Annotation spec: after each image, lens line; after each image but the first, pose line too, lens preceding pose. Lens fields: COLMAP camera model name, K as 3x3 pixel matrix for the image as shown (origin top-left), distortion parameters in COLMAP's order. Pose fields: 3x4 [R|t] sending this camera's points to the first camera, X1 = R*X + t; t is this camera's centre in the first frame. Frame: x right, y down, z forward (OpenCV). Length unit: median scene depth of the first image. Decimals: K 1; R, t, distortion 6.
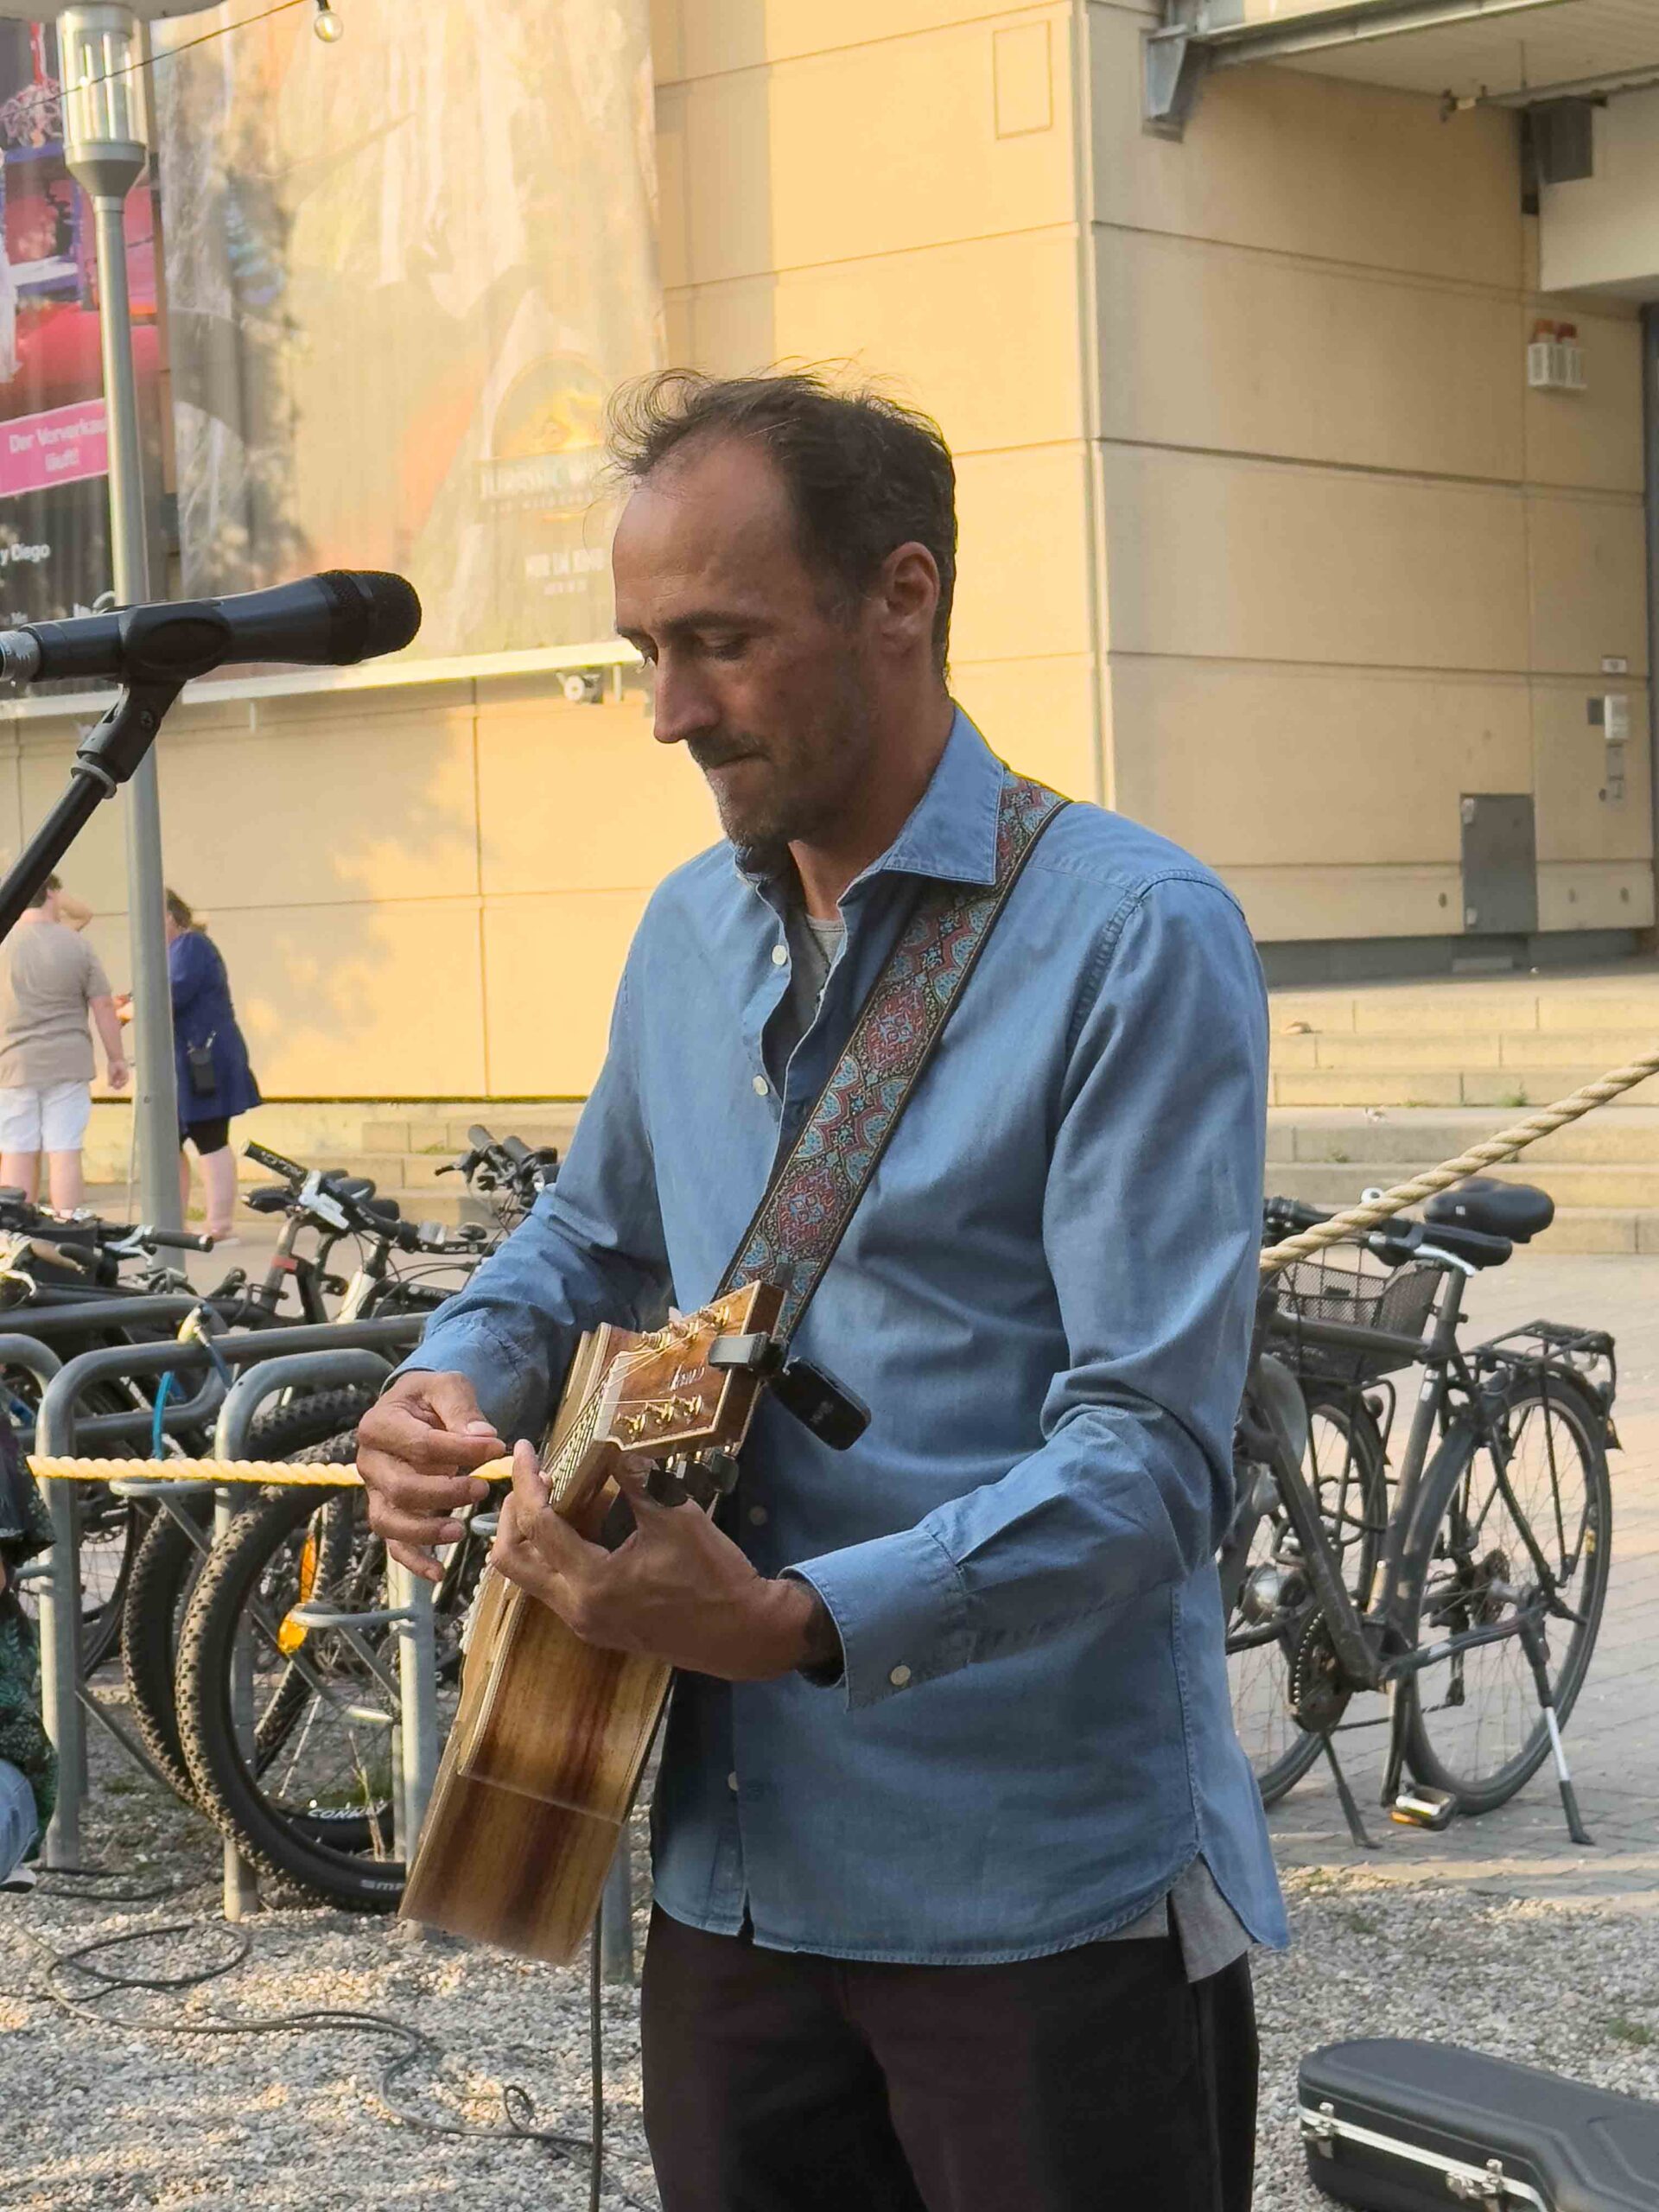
lens RADIAL K [[4512.1, 0, 775.4], [0, 4512.1, 1086.5], [0, 0, 1]] dist [0.020394, 0.000000]
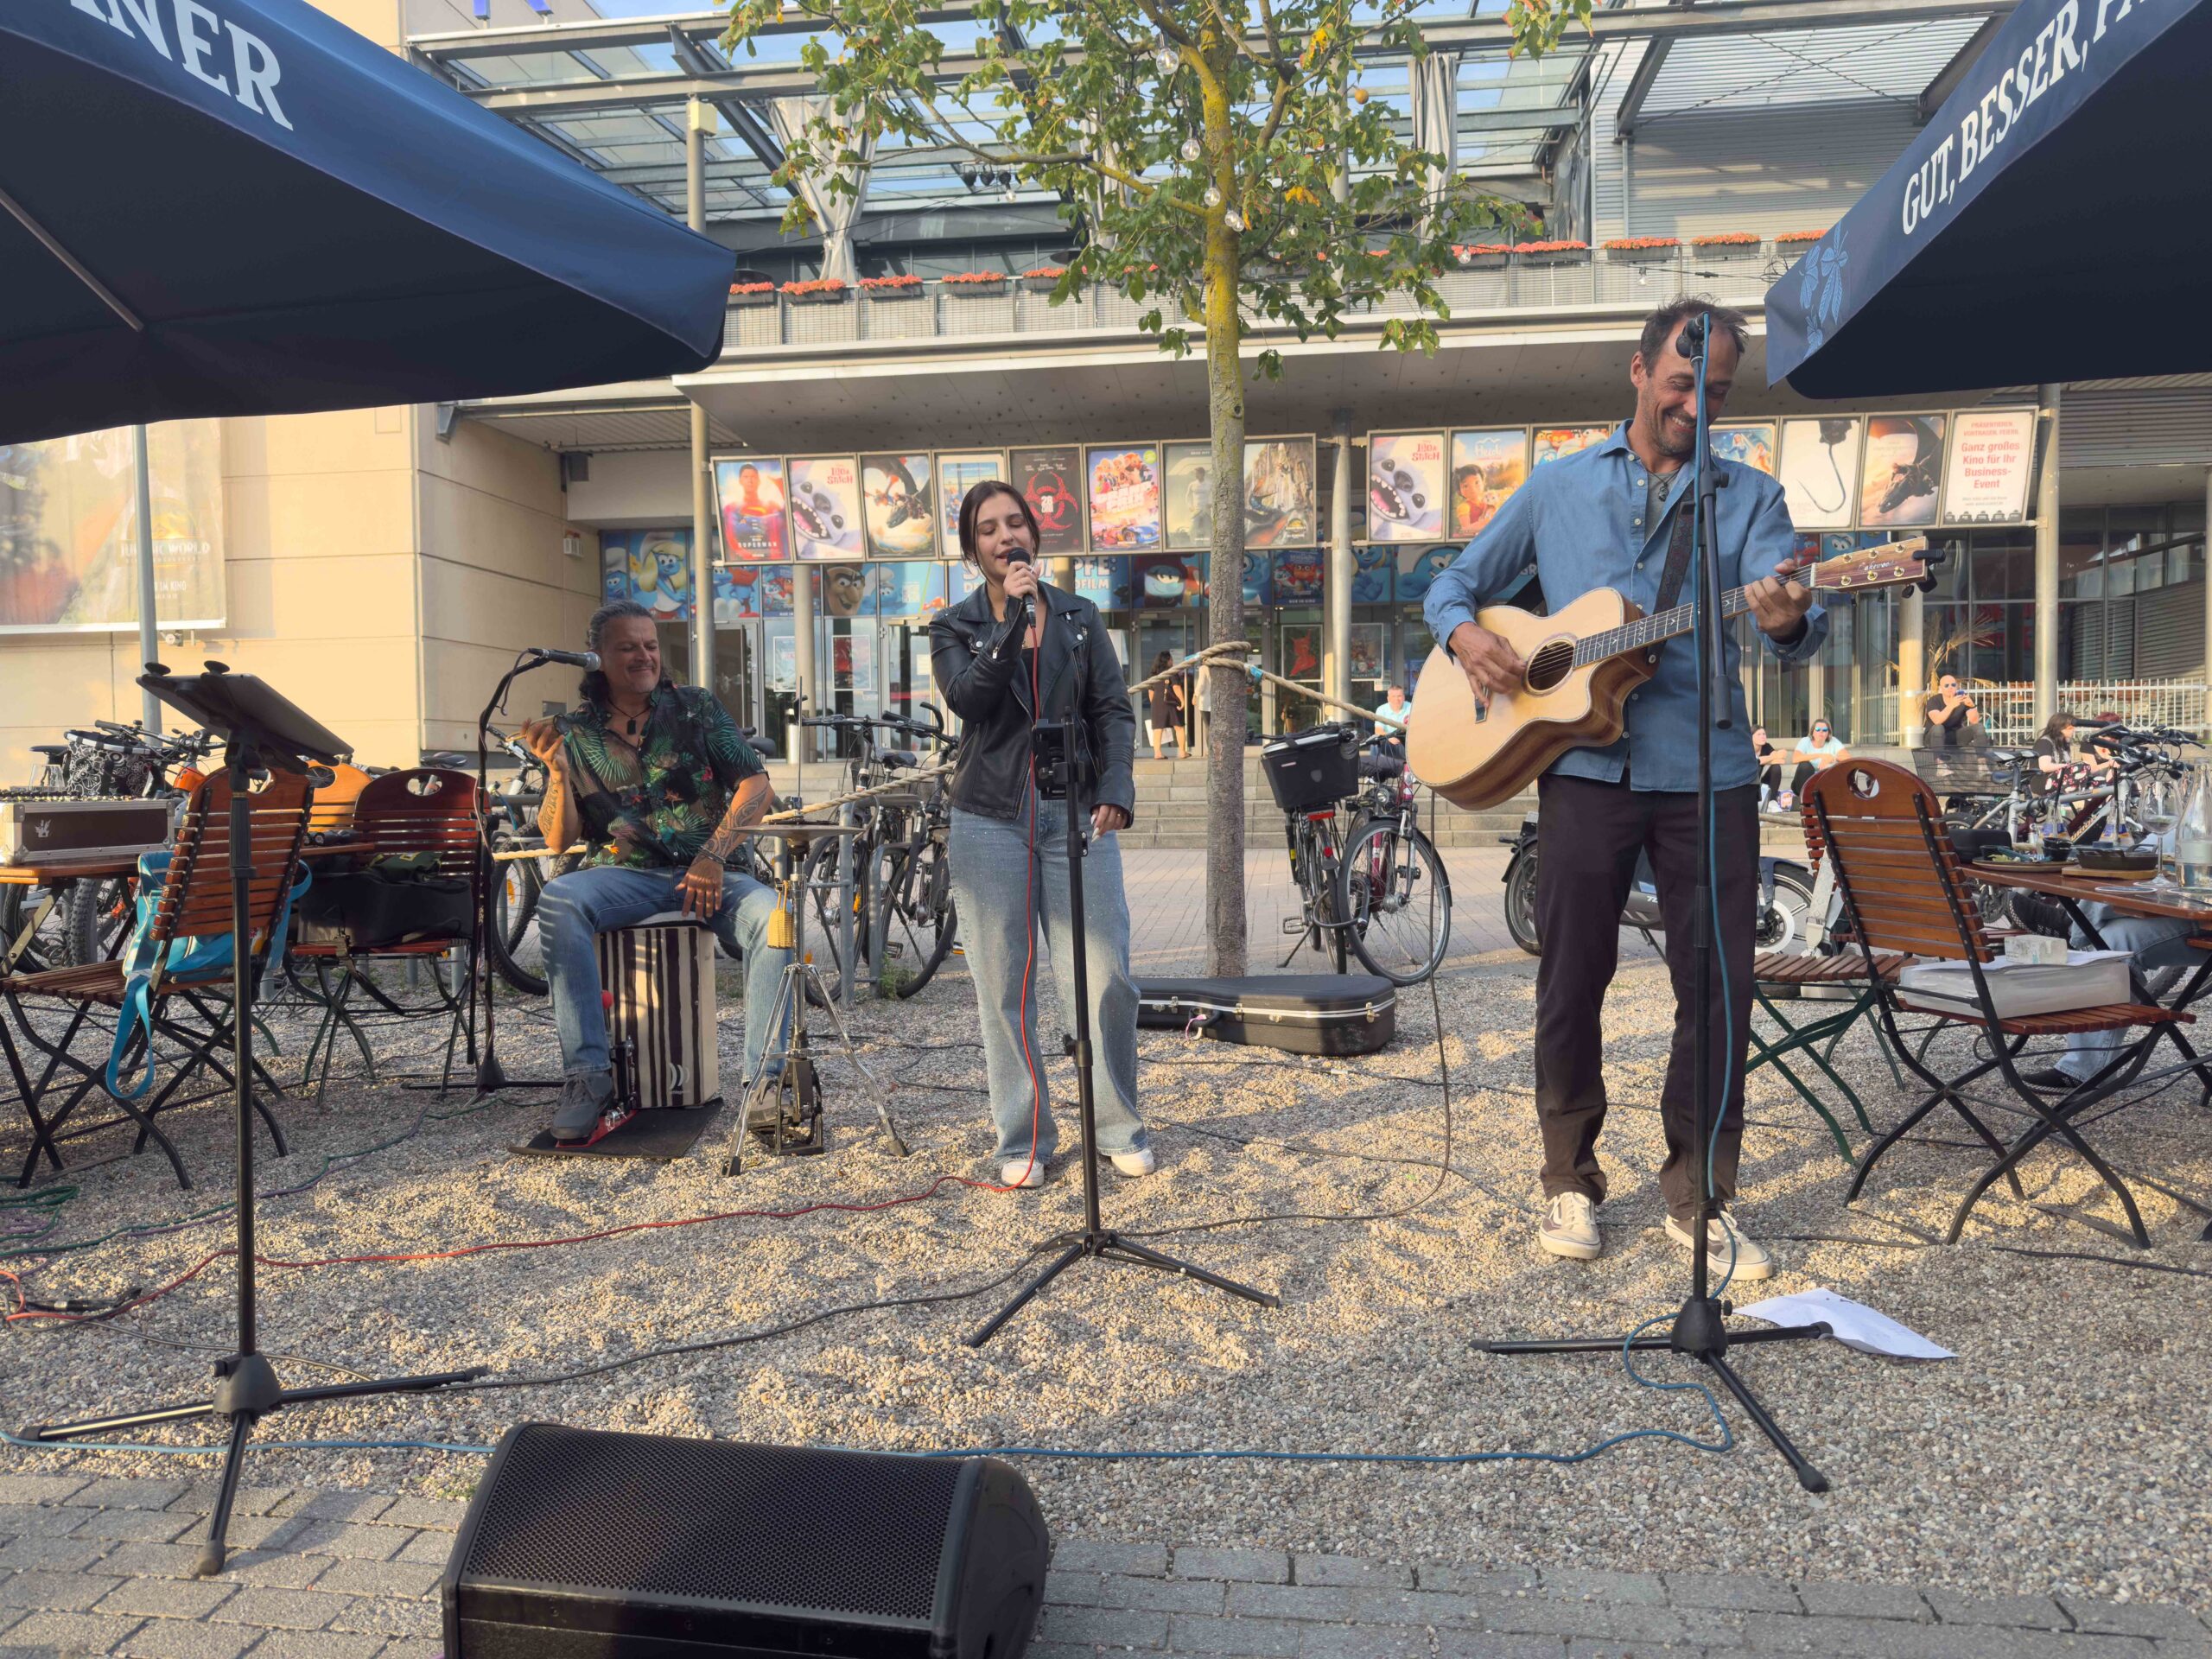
lens RADIAL K [[1580.6, 0, 1120.0], [0, 1580.6, 852.7], [0, 0, 1]] dist [-0.034079, 0.020844]
pose [[0.817688, -0.003073, 0.575654, -0.114148], [0.003608, 0.999993, 0.000212, 0.029257], [-0.575651, 0.001904, 0.817694, 0.024810]]
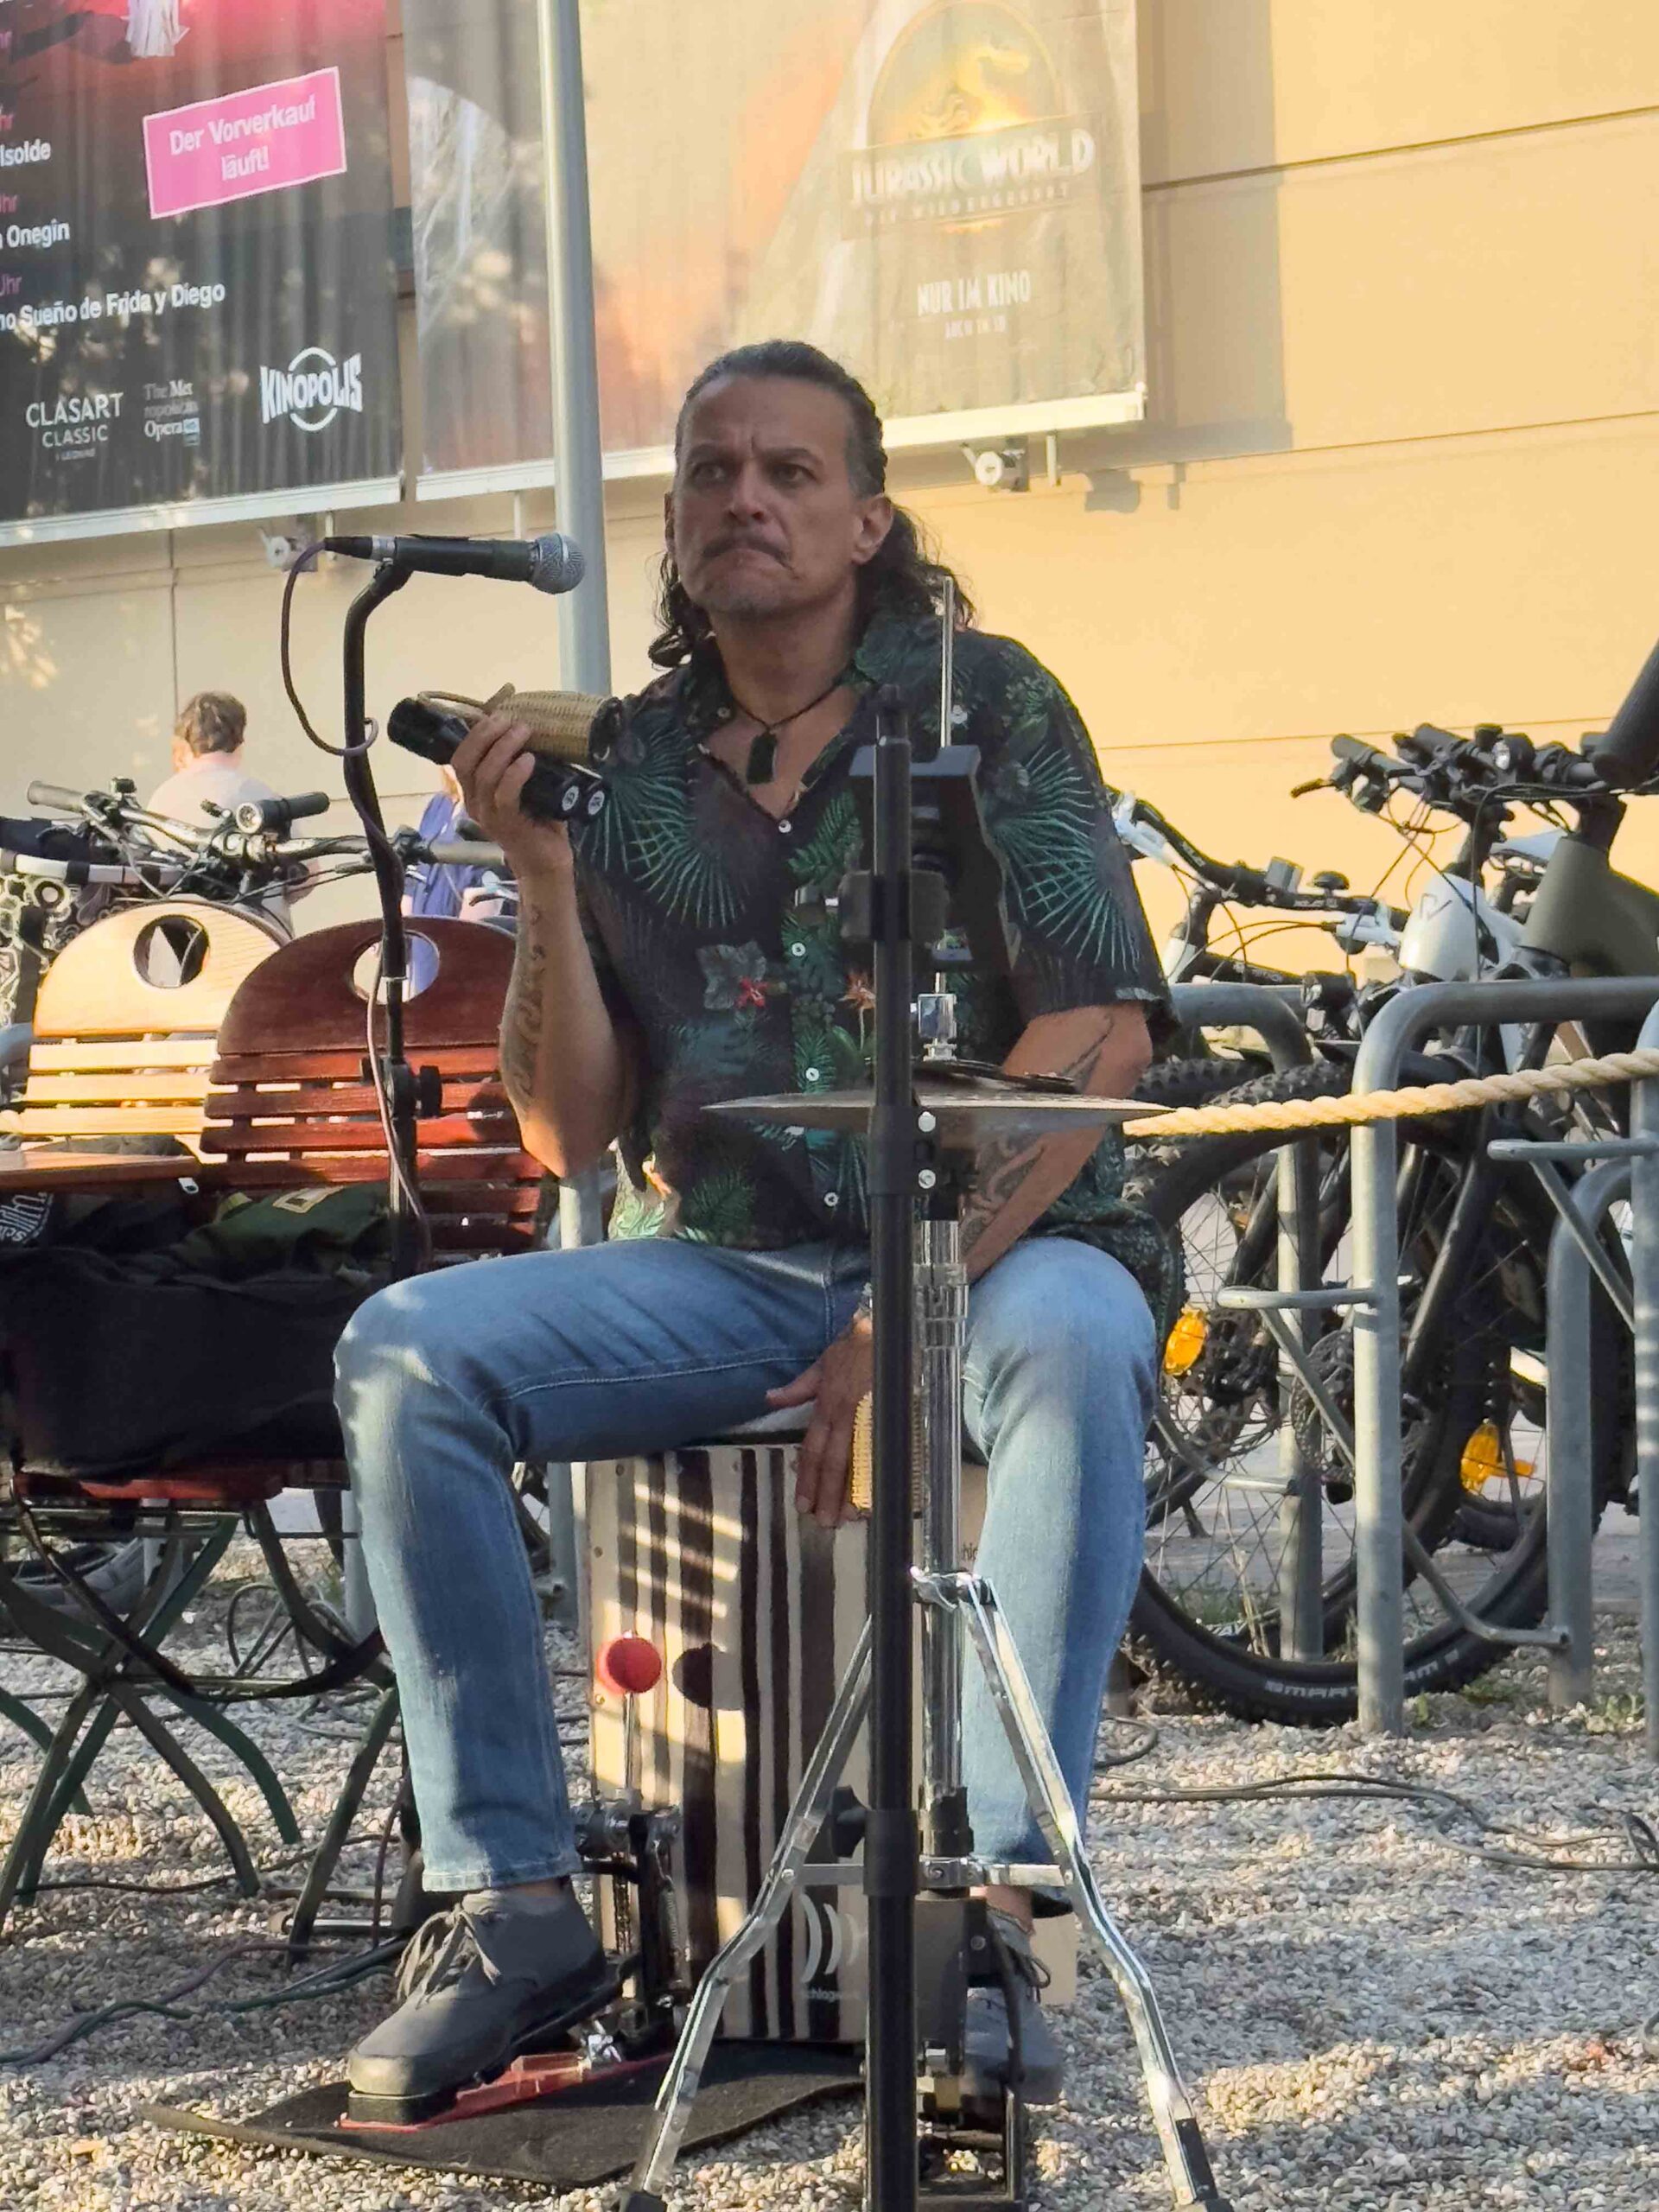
lens RADIAL K [[6480.9, 0, 841.3], [0, 6480.9, 1101.3], [0, 0, 1]] dist [0.067767, 0.000000]
pose [[0.999621, 0.001778, -0.027480, -0.040323], [-0.002244, 0.999854, -0.016933, 0.029999], [0.027446, 0.016989, 0.999479, -0.021900]]
